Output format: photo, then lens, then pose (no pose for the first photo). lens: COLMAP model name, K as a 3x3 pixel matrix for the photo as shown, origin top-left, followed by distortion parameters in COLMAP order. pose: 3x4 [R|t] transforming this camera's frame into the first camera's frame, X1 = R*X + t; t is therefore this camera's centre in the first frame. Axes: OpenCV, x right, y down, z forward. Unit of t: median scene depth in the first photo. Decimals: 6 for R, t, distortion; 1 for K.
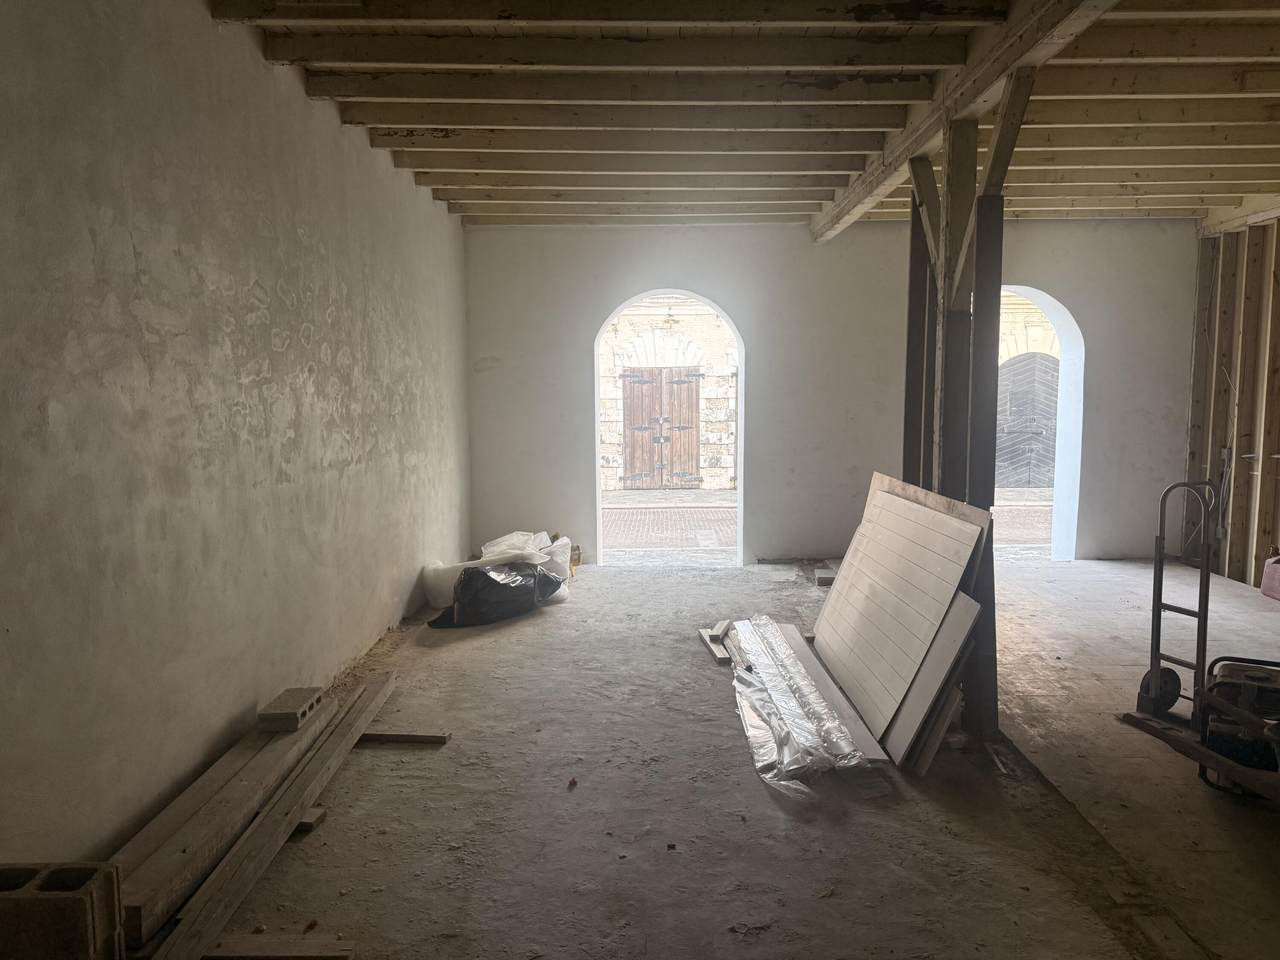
lens RADIAL K [[893.0, 0, 641.0], [0, 893.0, 479.7], [0, 0, 1]] dist [0.004543, -0.000109]
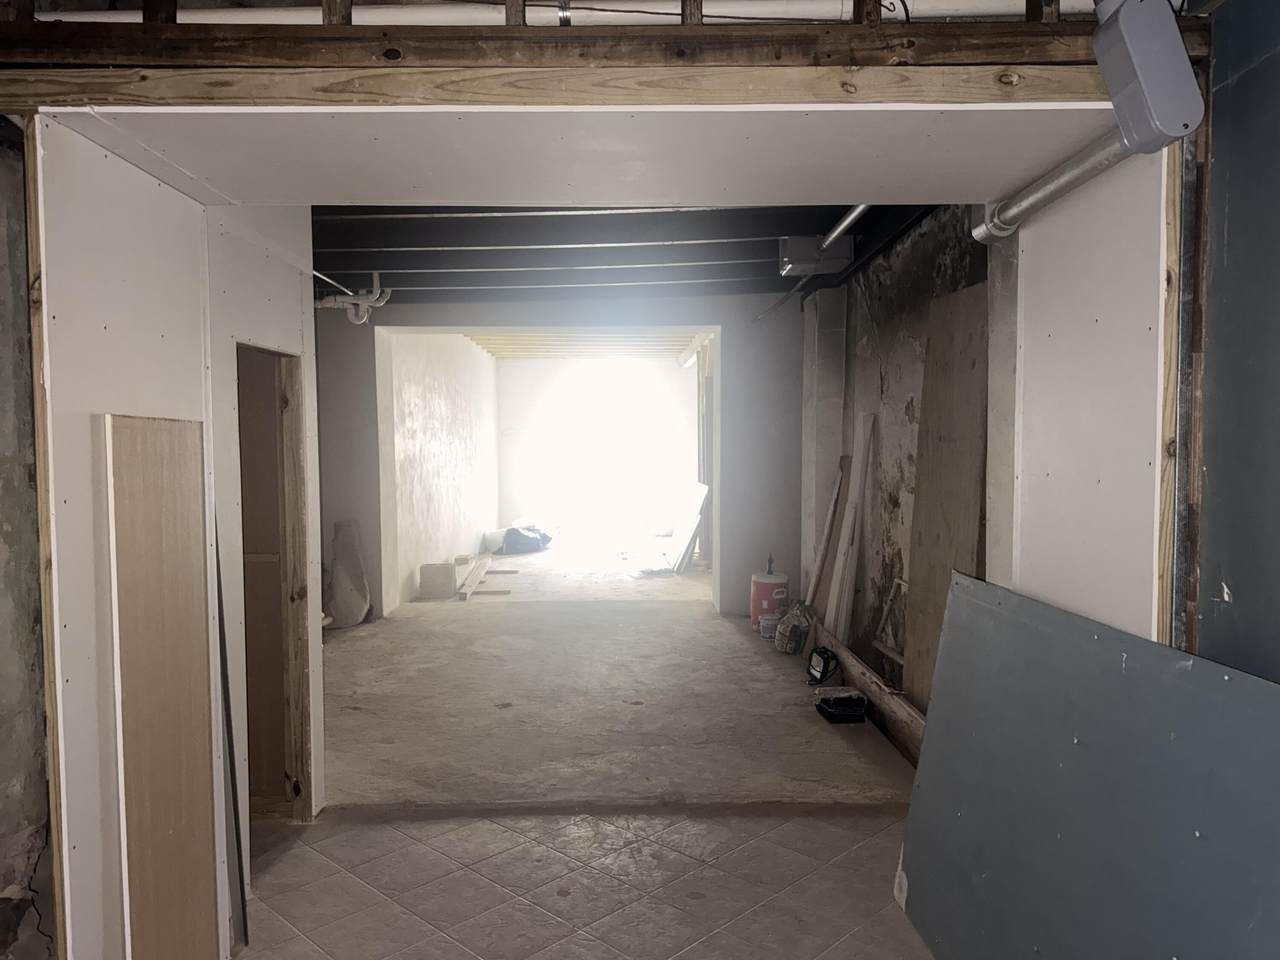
lens RADIAL K [[893.0, 0, 640.5], [0, 893.0, 480.0], [0, 0, 1]] dist [0.004543, -0.000109]
pose [[0.998835, -0.009478, 0.047320, 0.019255], [0.012453, 0.997937, -0.062978, 0.119707], [-0.046626, 0.063494, 0.996892, -1.135059]]
